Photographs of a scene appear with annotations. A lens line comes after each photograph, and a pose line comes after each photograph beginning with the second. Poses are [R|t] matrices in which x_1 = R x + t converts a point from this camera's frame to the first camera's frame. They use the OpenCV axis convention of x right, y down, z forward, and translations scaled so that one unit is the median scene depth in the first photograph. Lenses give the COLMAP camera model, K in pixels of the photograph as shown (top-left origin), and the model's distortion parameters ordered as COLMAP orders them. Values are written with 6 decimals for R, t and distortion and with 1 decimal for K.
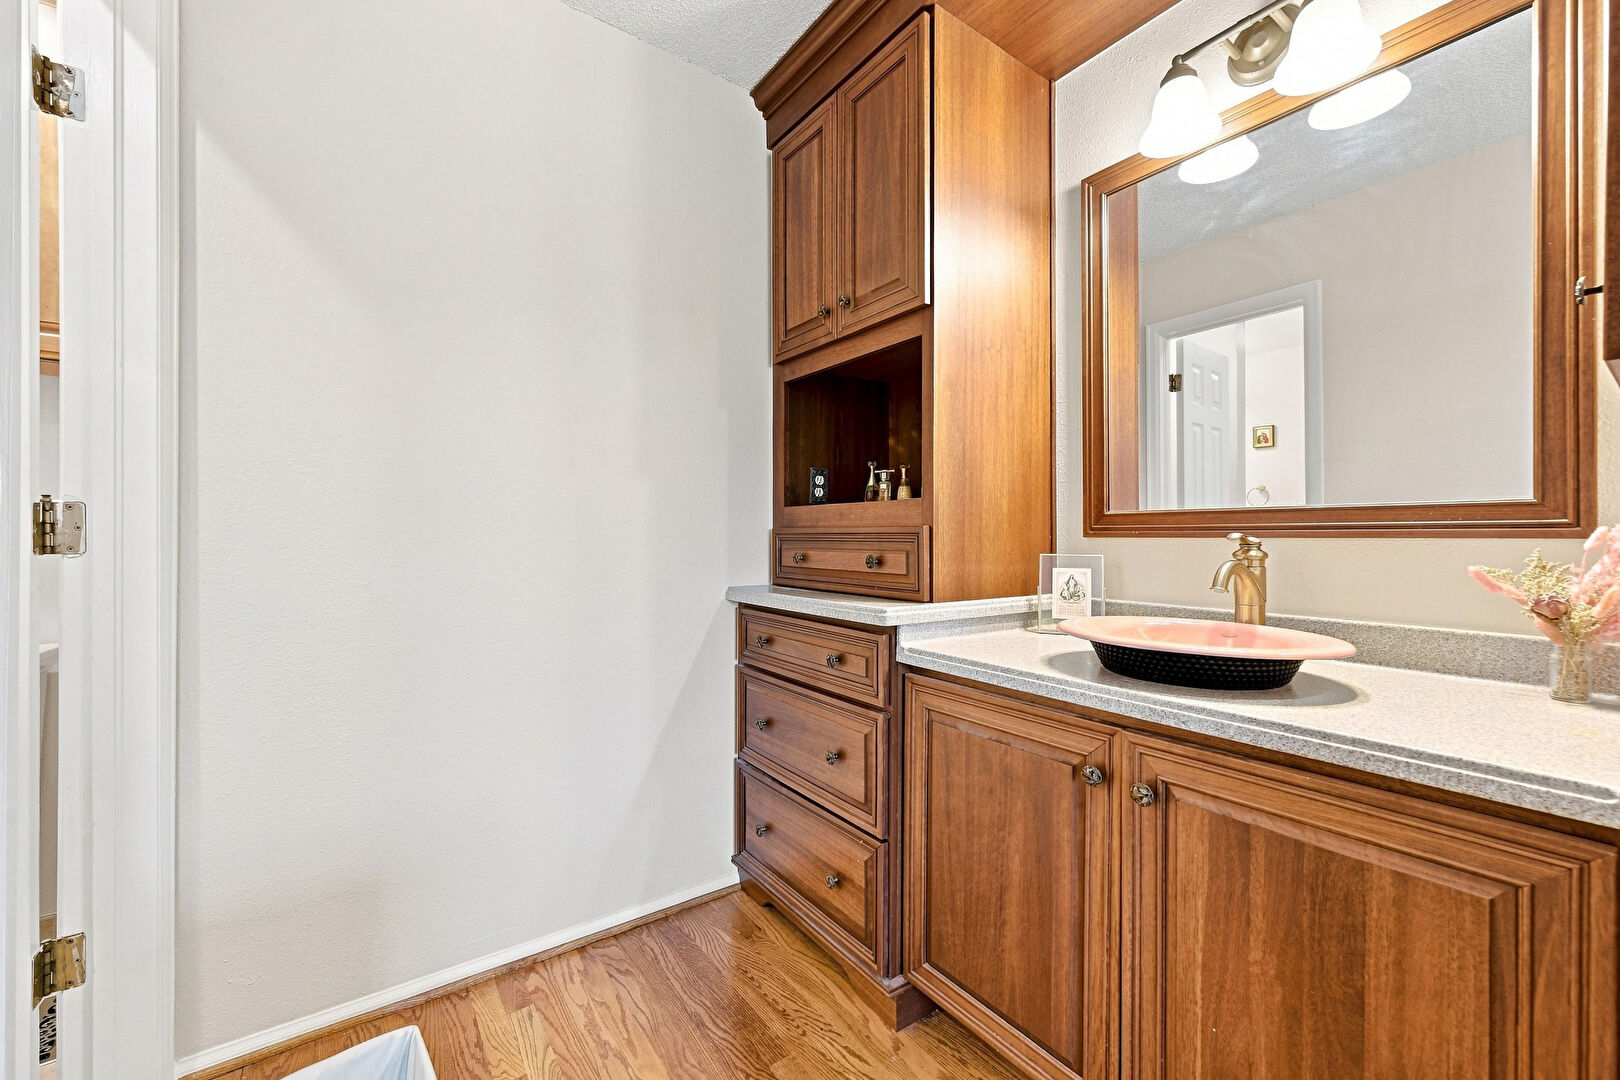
lens RADIAL K [[649.8, 0, 810.2], [0, 649.8, 537.3], [0, 0, 1]] dist [-0.000404, -0.000762]
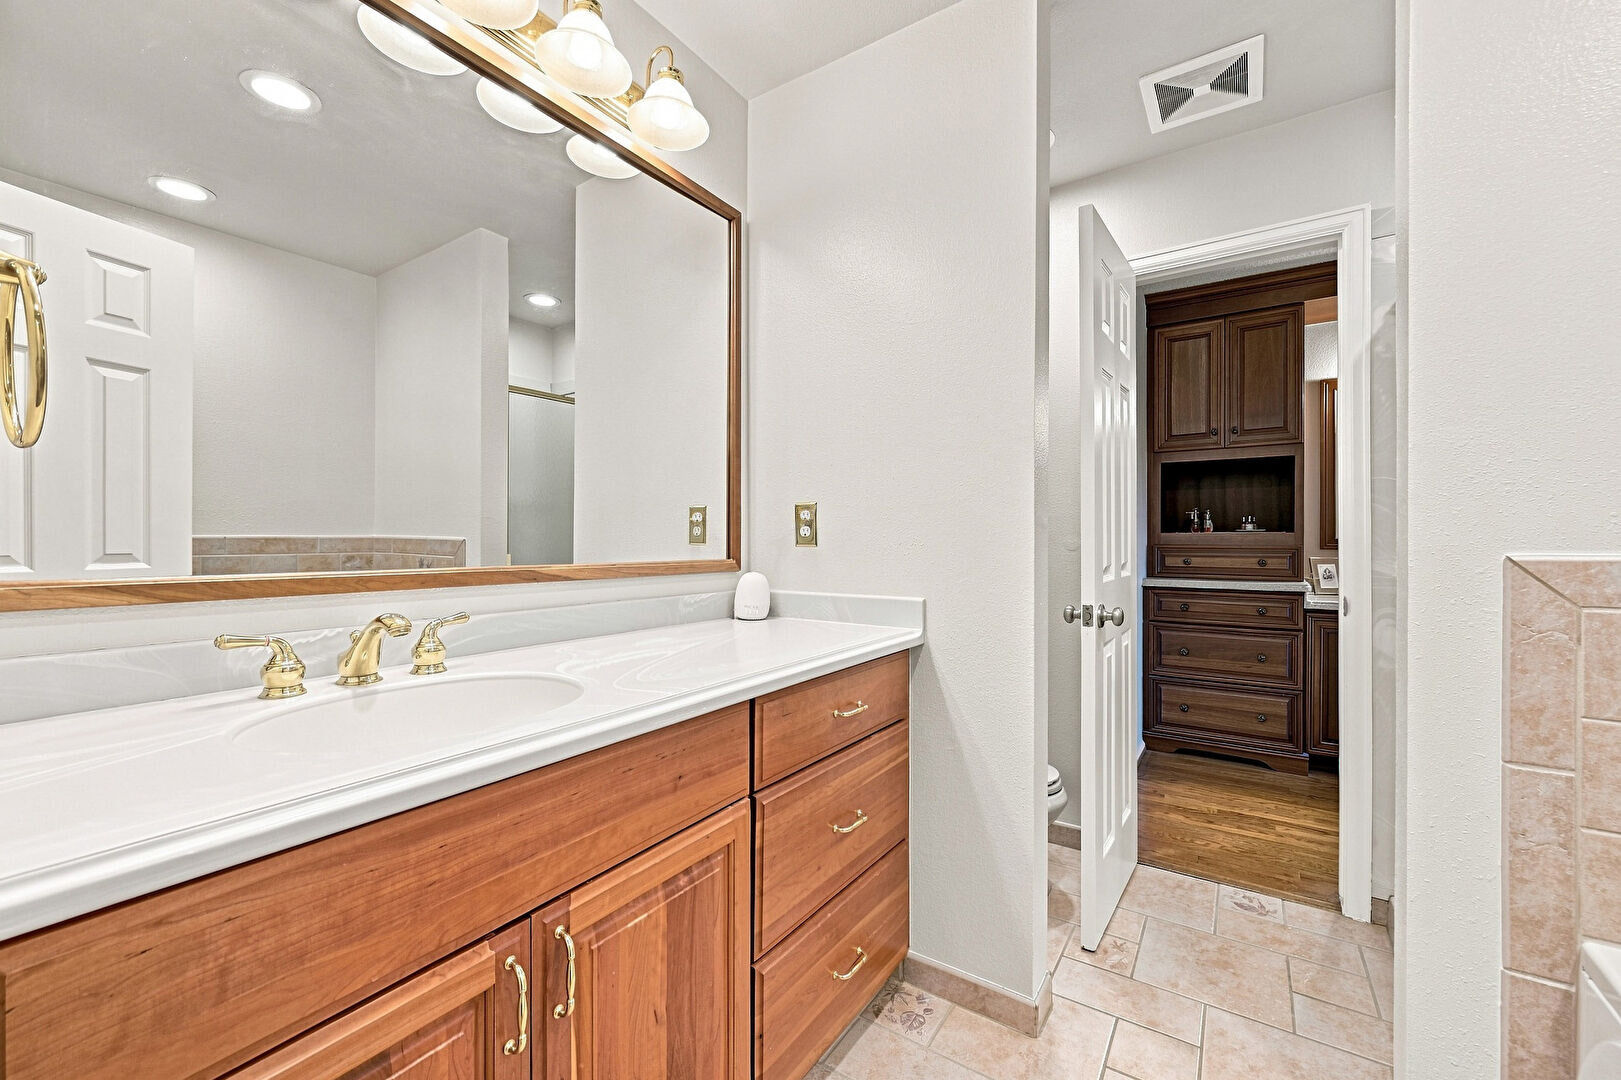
lens RADIAL K [[650.2, 0, 811.5], [0, 650.2, 542.6], [0, 0, 1]] dist [-0.000404, -0.000762]
pose [[0.936989, -0.004316, 0.349333, -1.908316], [0.003719, 0.999990, 0.002379, -0.035321], [-0.349340, -0.000929, 0.936995, -0.404491]]
